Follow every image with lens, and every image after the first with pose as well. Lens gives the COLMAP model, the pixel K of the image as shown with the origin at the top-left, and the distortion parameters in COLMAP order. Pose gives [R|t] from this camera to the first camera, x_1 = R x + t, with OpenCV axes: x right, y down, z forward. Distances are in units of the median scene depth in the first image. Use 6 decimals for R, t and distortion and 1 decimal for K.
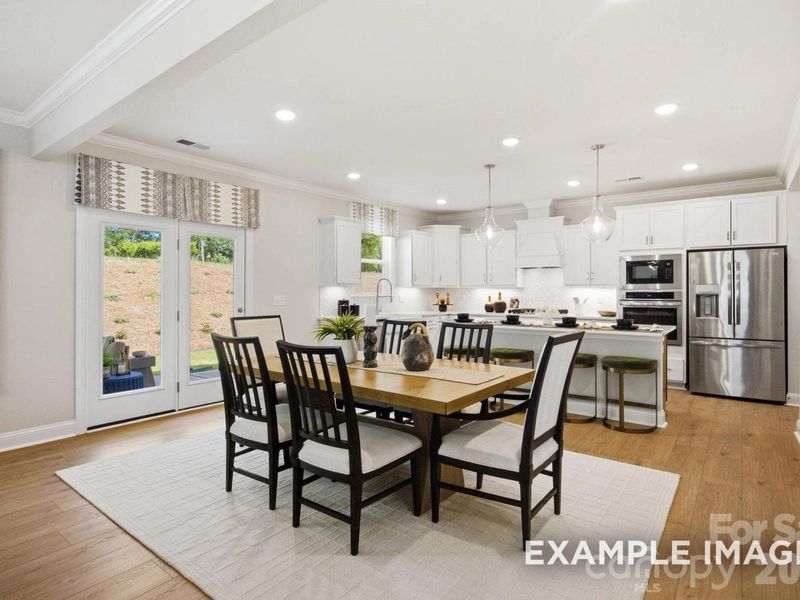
lens RADIAL K [[455.2, 0, 400.4], [0, 455.2, 290.9], [0, 0, 1]] dist [-0.010735, -0.003578]
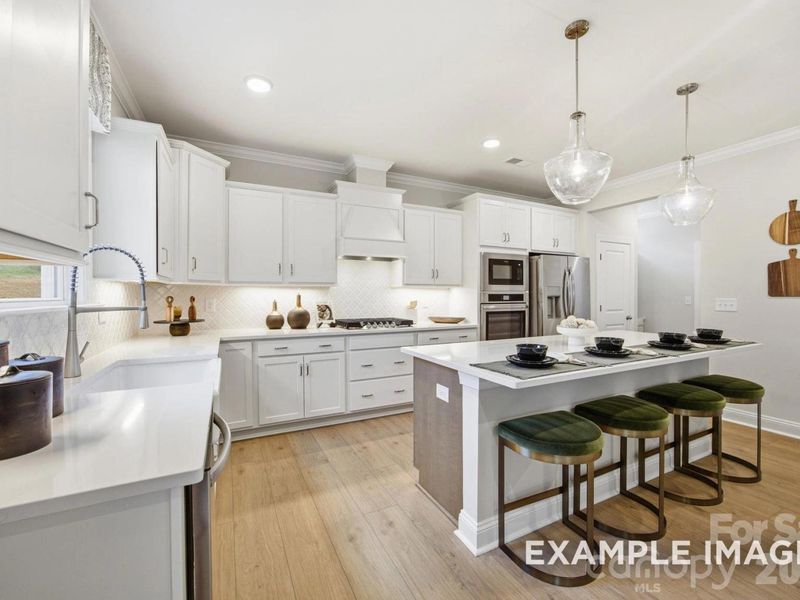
lens RADIAL K [[357.6, 0, 404.0], [0, 357.6, 292.0], [0, 0, 1]] dist [-0.022333, 0.005244]
pose [[0.423511, 0.004809, 0.905878, -0.193894], [-0.002524, 0.999988, -0.004129, 0.001730], [-0.905887, -0.000538, 0.423518, 0.904377]]
